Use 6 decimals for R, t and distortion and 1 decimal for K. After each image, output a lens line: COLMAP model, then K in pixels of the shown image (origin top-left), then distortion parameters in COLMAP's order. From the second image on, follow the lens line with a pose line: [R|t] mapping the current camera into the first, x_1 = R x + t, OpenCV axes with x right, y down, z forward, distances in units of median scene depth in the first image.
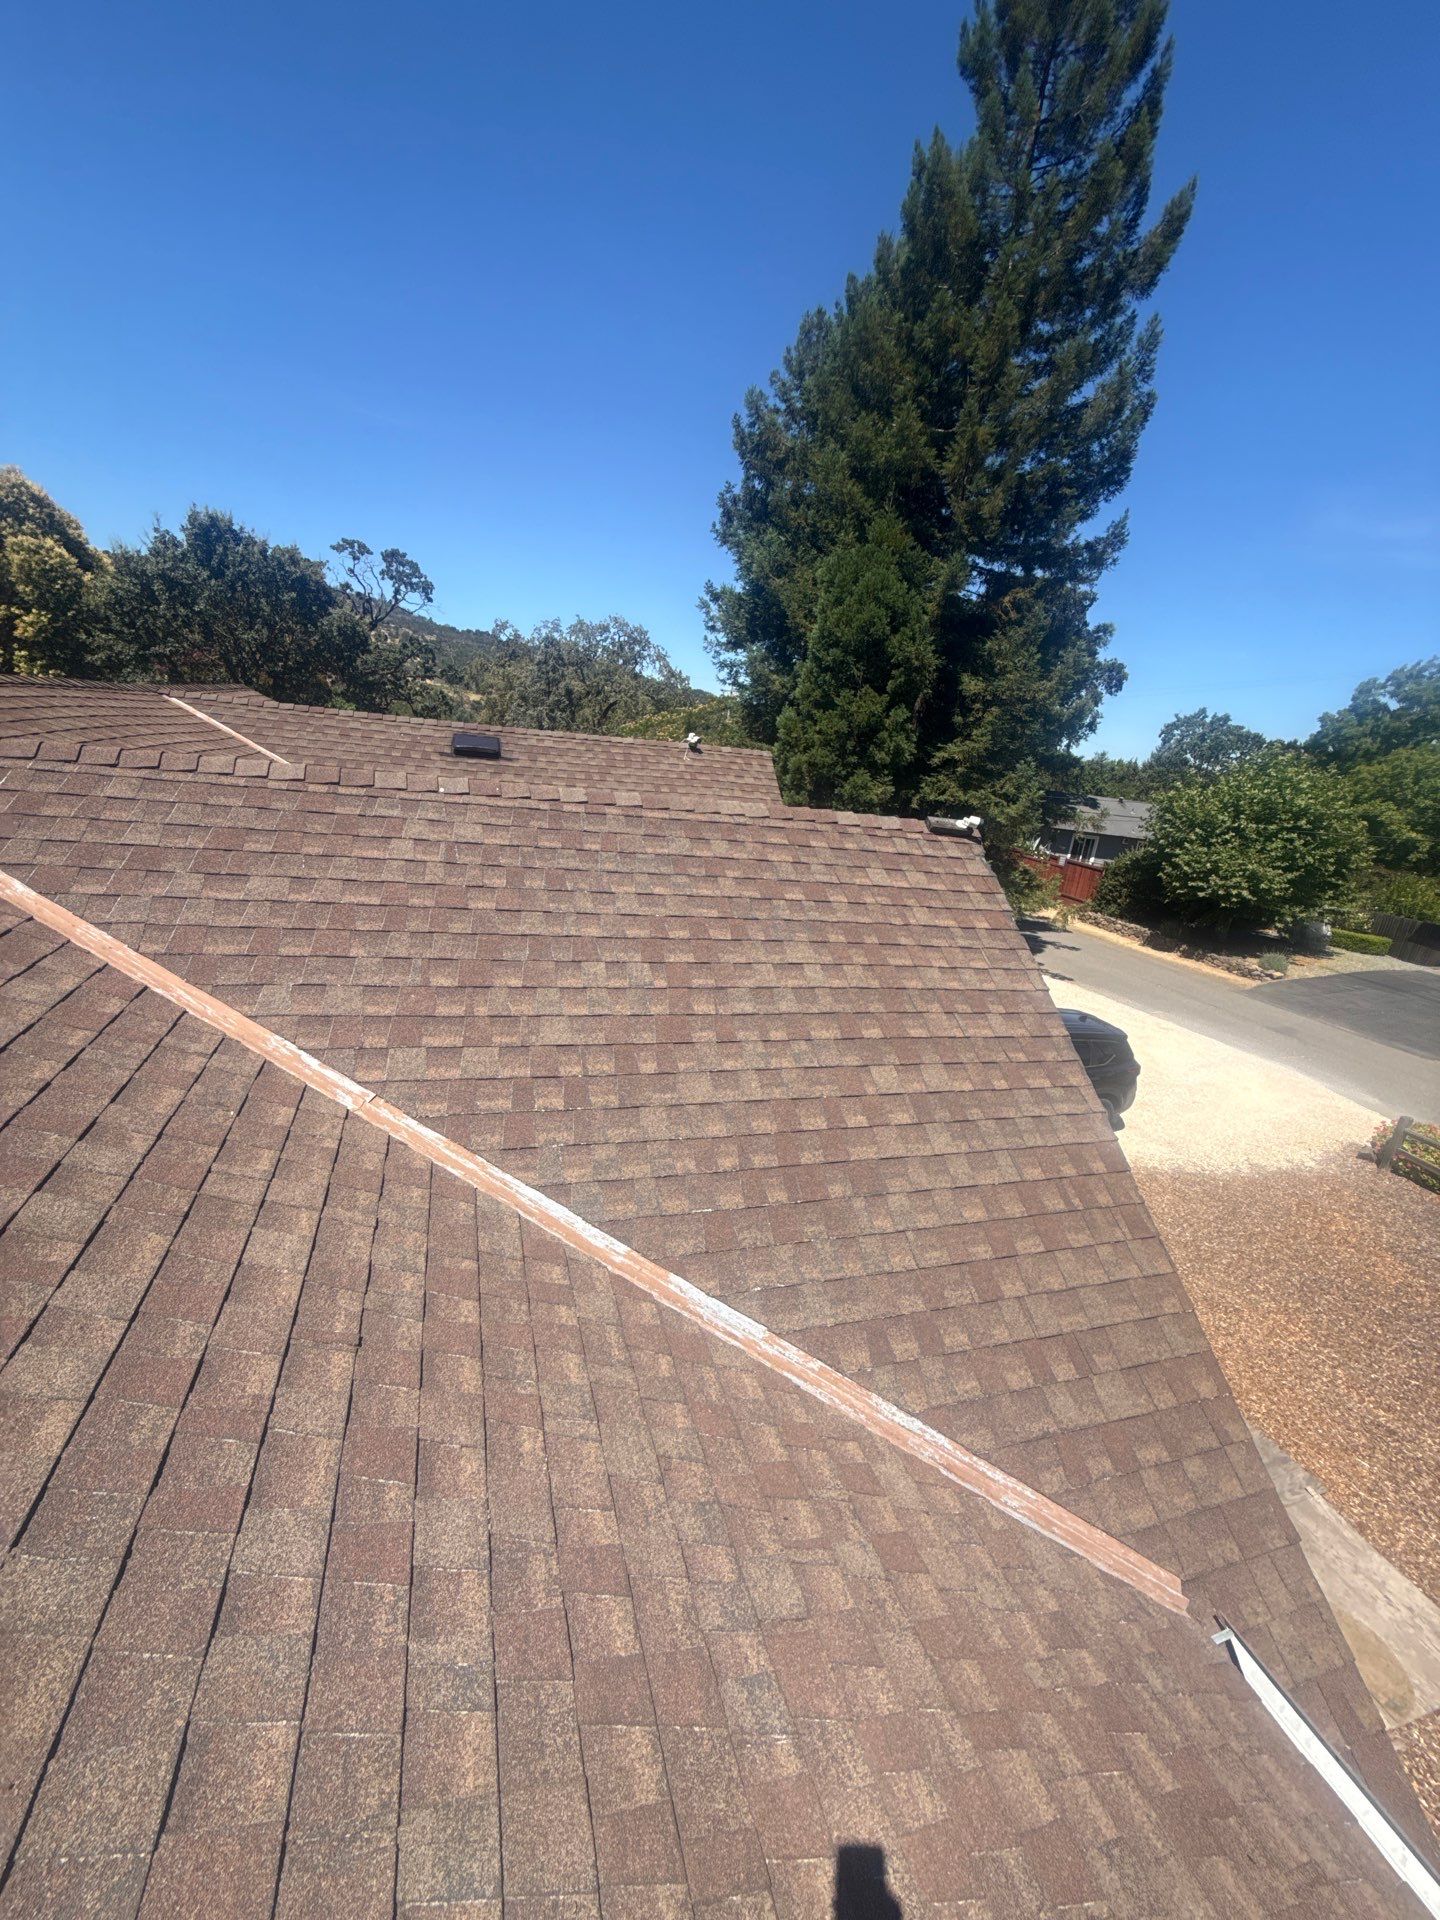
lens RADIAL K [[767.7, 0, 726.2], [0, 767.7, 958.1], [0, 0, 1]] dist [0.004141, -0.000583]
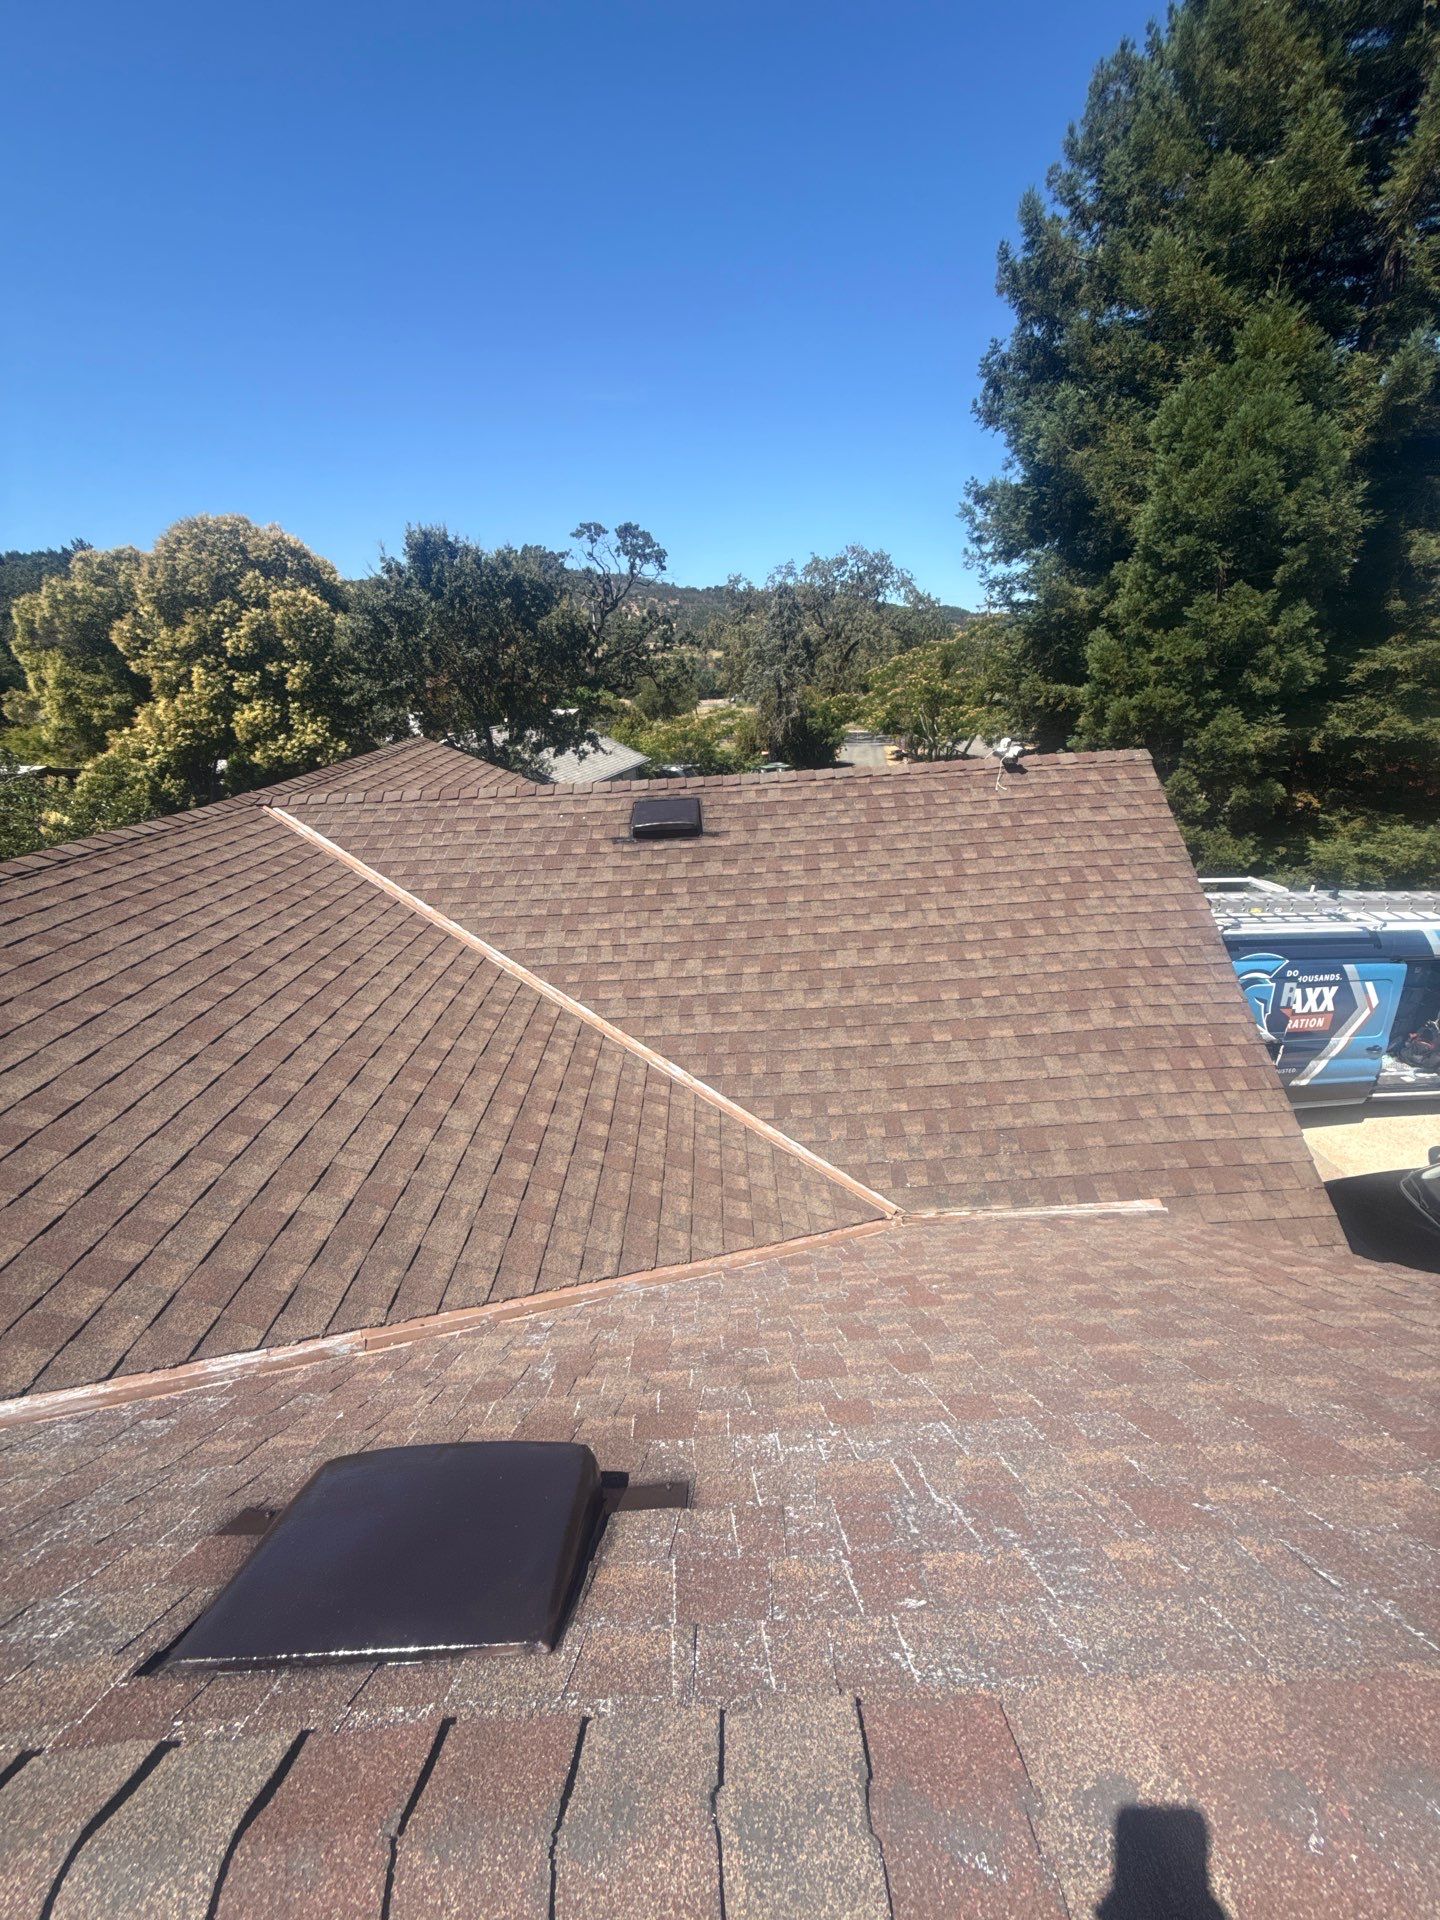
lens RADIAL K [[767.7, 0, 724.2], [0, 767.7, 957.2], [0, 0, 1]] dist [0.004141, -0.000583]
pose [[0.945078, -0.035950, -0.324861, -0.031146], [0.060014, 0.996121, 0.064359, -0.085650], [0.321287, -0.080321, 0.943569, 0.170168]]
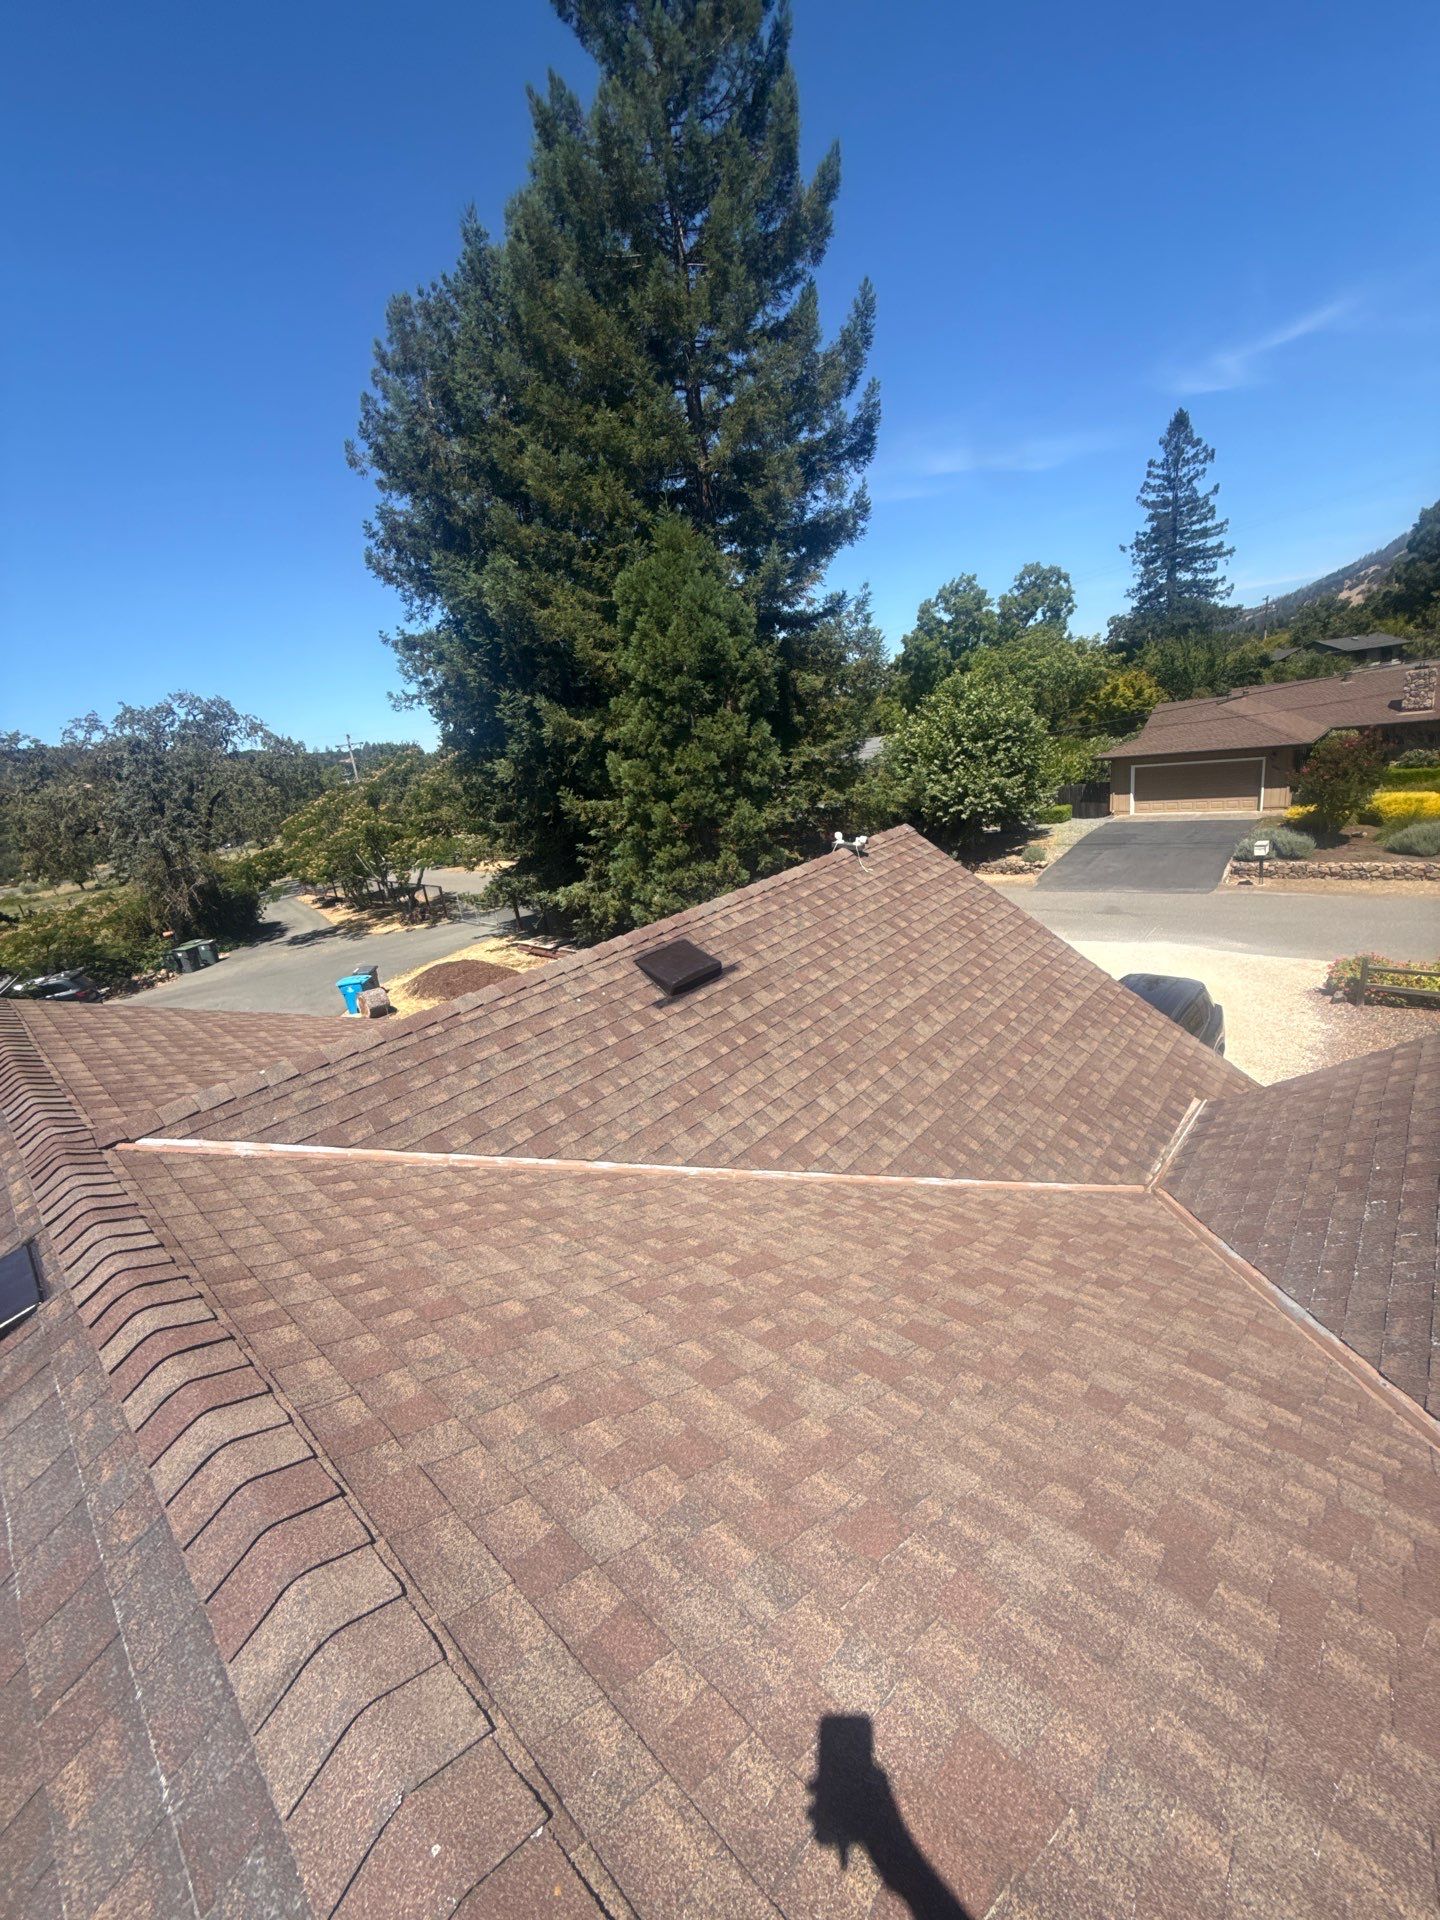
lens RADIAL K [[767.7, 0, 723.4], [0, 767.7, 955.2], [0, 0, 1]] dist [0.004141, -0.000583]
pose [[0.846546, -0.360460, 0.391699, -0.228537], [0.361067, 0.929516, 0.075040, -0.137424], [-0.391139, 0.077905, 0.917028, 0.188904]]
